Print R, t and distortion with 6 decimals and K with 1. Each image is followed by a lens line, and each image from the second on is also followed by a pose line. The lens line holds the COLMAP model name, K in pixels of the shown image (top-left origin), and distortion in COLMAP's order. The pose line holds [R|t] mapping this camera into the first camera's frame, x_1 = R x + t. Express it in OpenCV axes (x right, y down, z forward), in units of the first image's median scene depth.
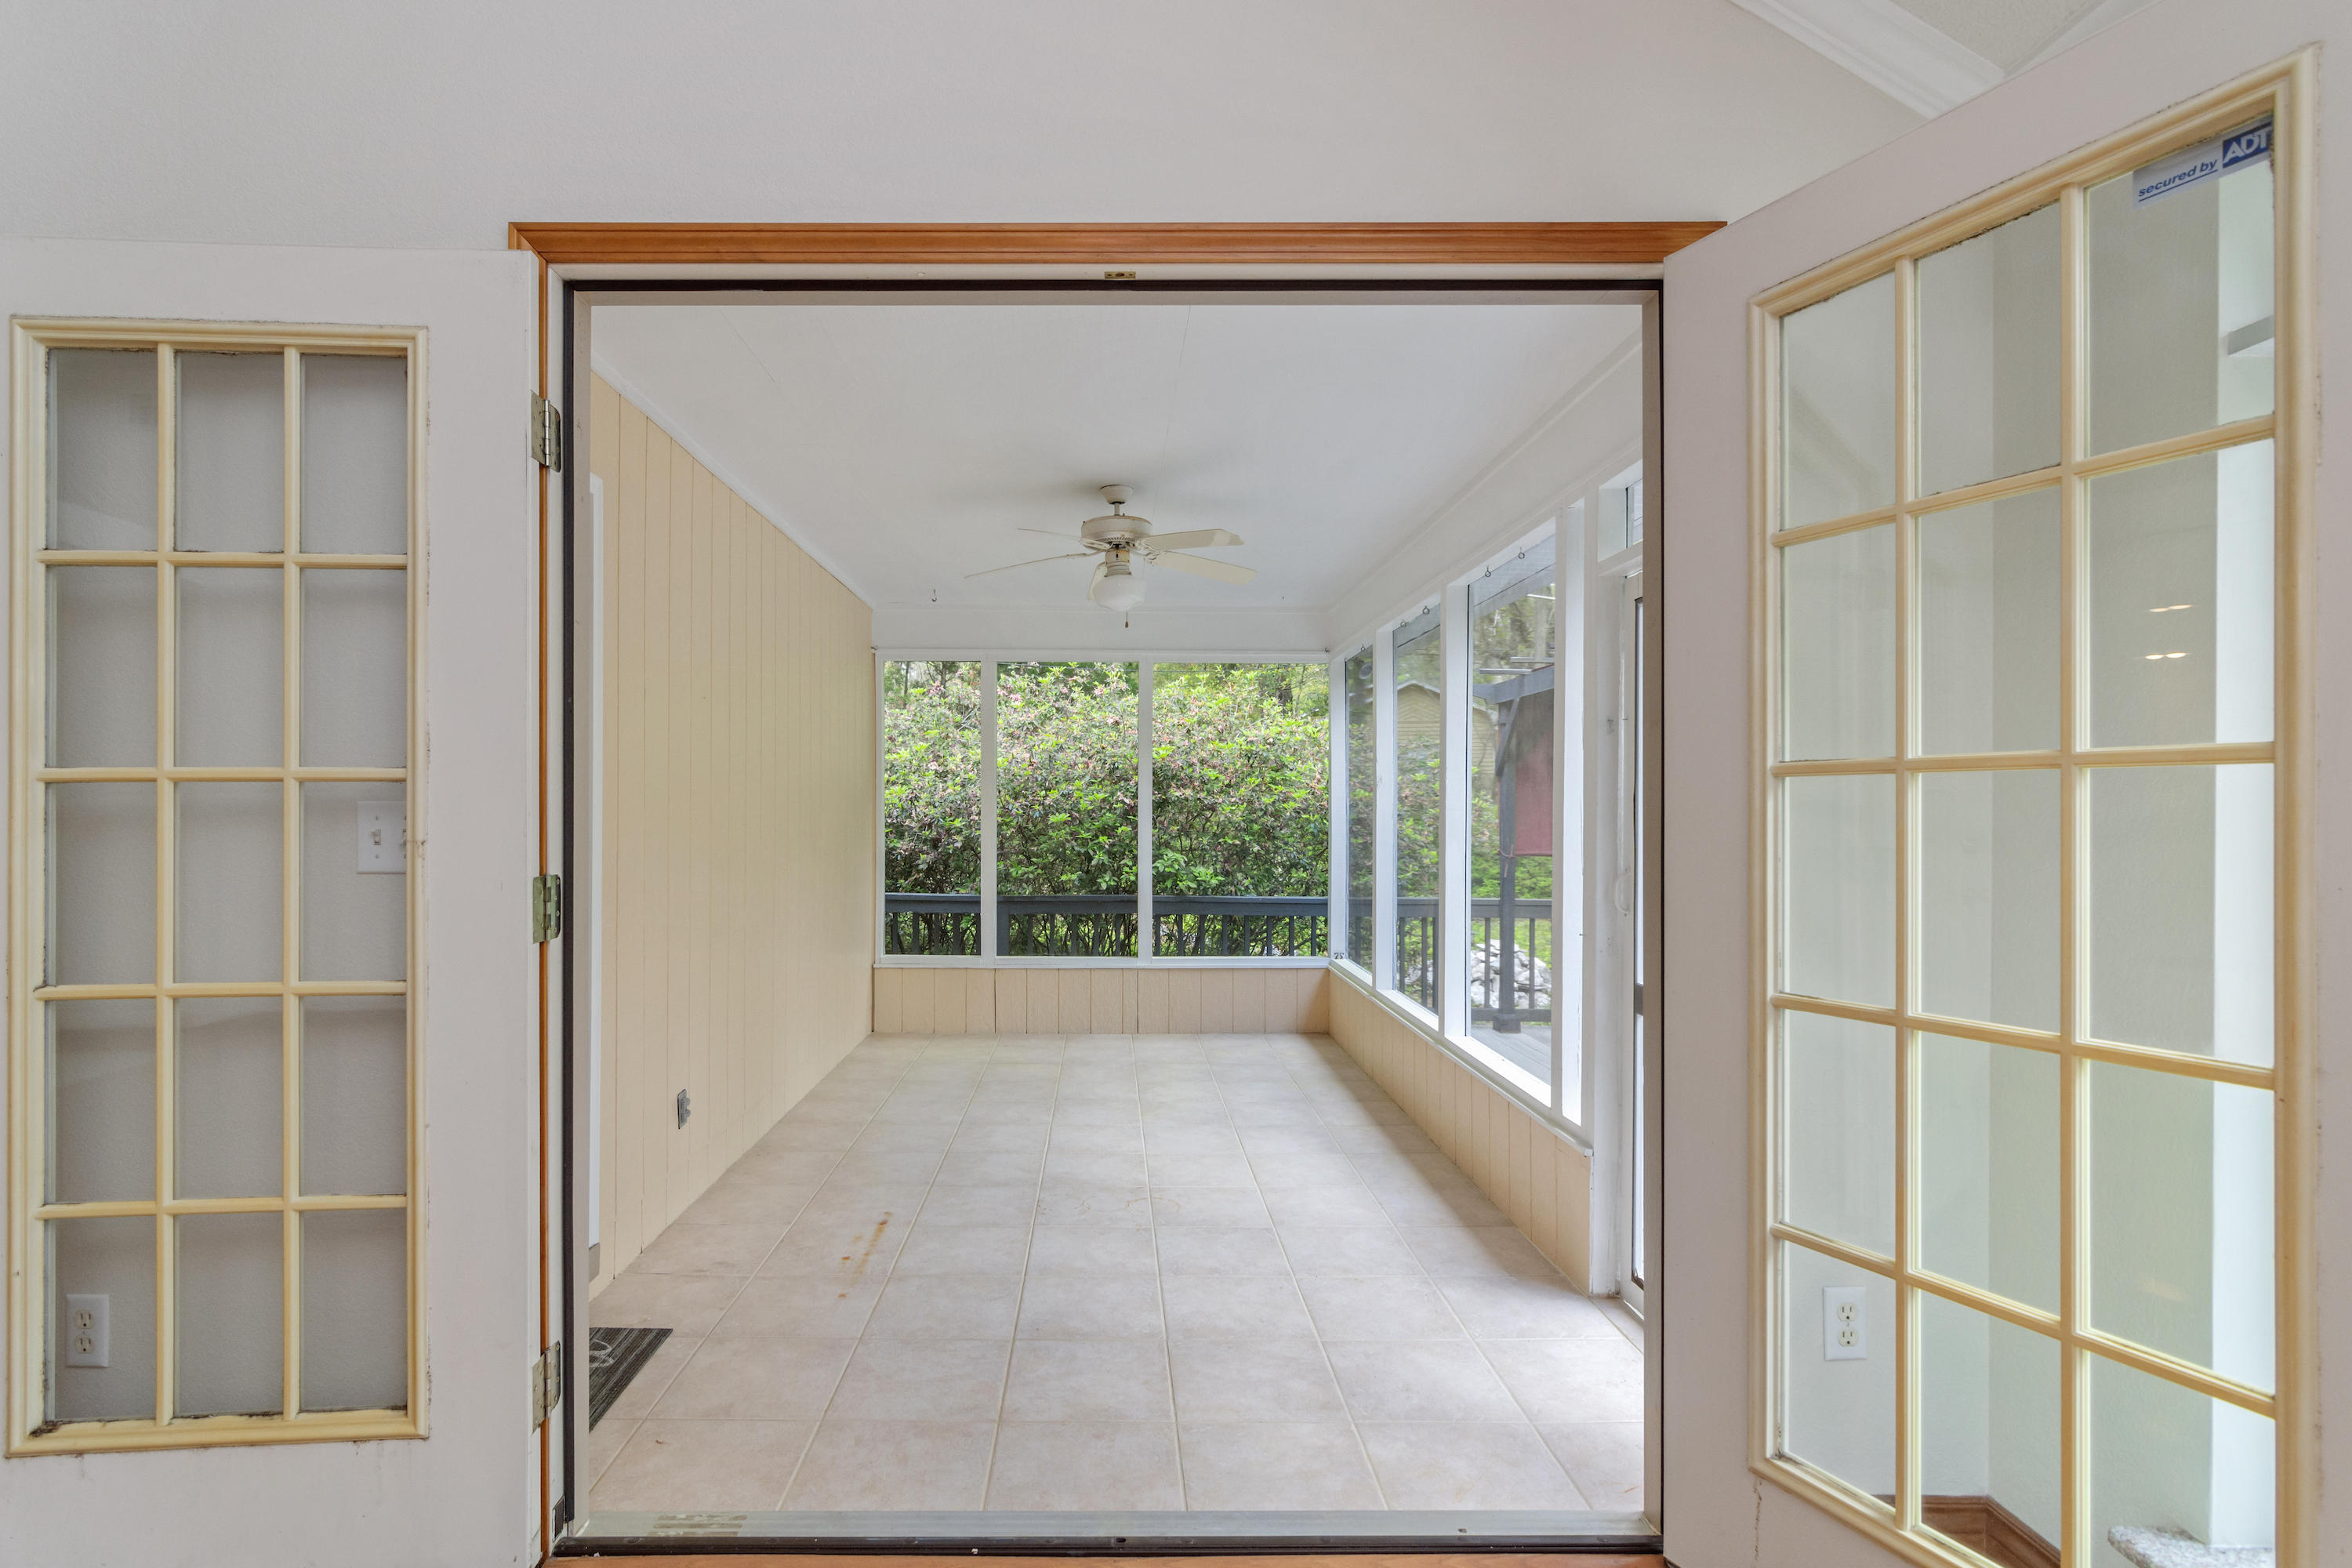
lens RADIAL K [[1146.3, 0, 1176.0], [0, 1146.3, 784.0], [0, 0, 1]] dist [-0.003206, -0.000423]
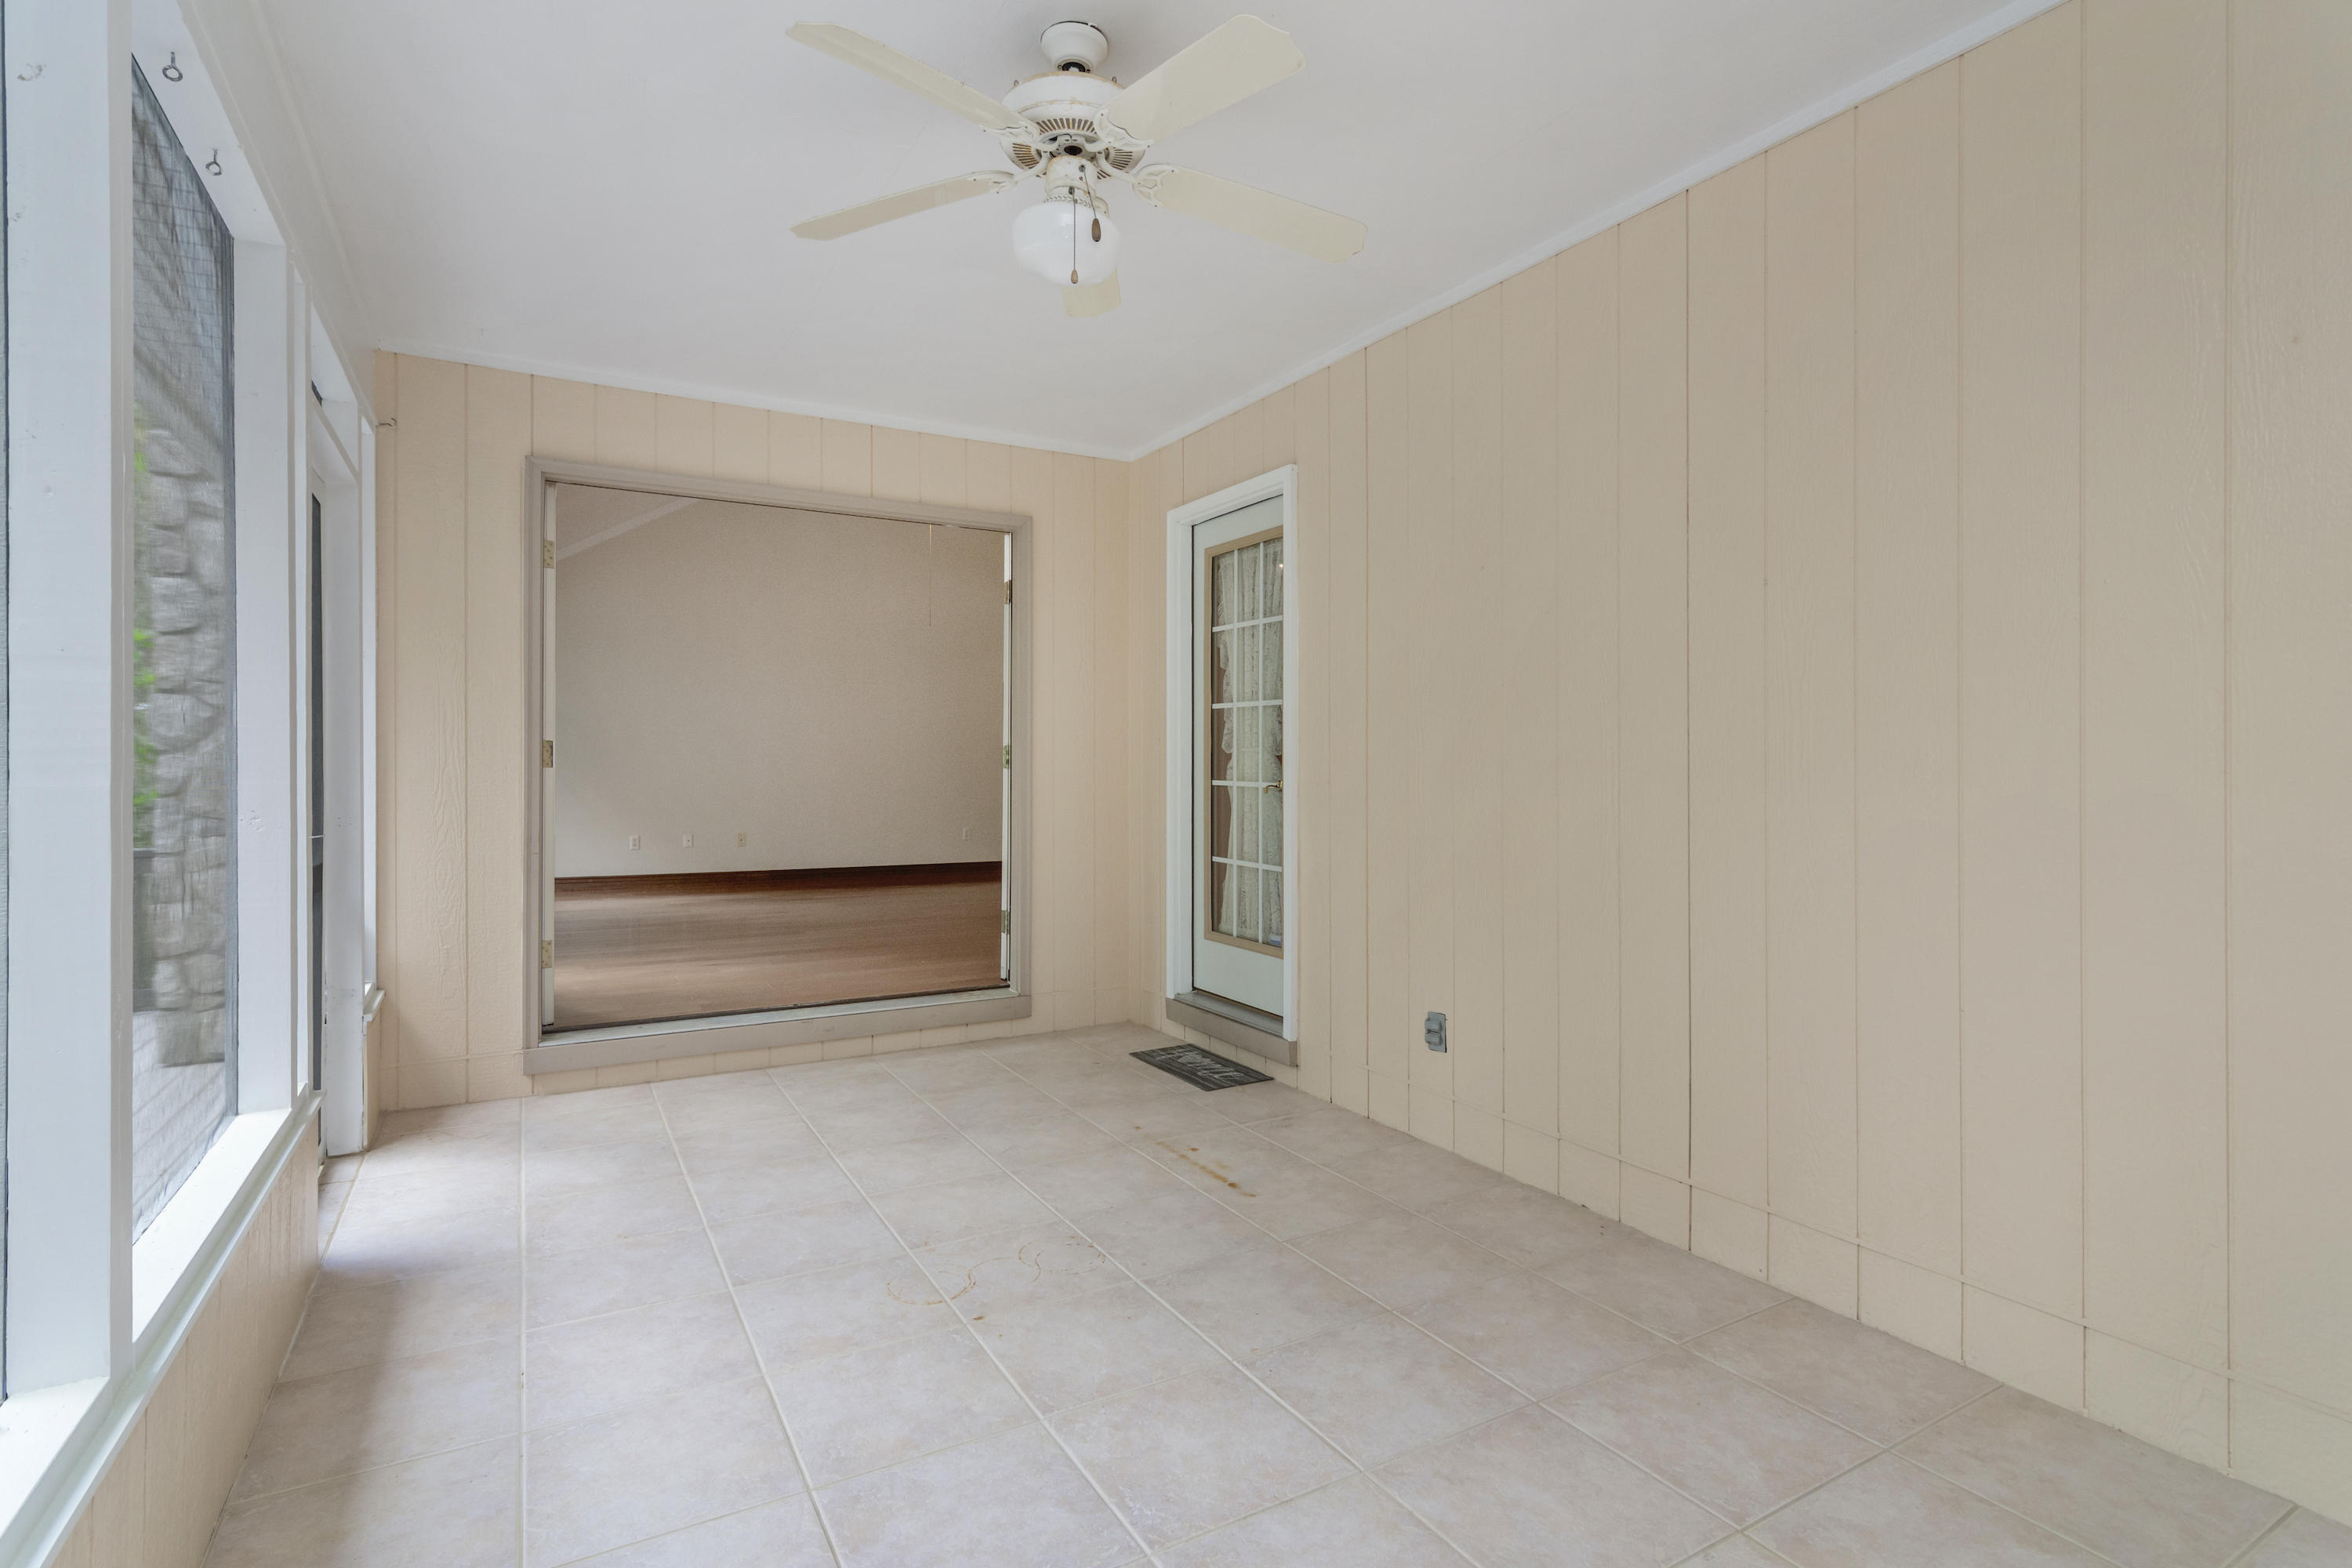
lens RADIAL K [[1146.3, 0, 1176.0], [0, 1146.3, 784.0], [0, 0, 1]] dist [-0.003206, -0.000423]
pose [[-0.897662, 0.005340, -0.440651, 0.150749], [0.006100, 0.999981, -0.000309, 0.095531], [0.440642, -0.002966, -0.897678, 1.785338]]
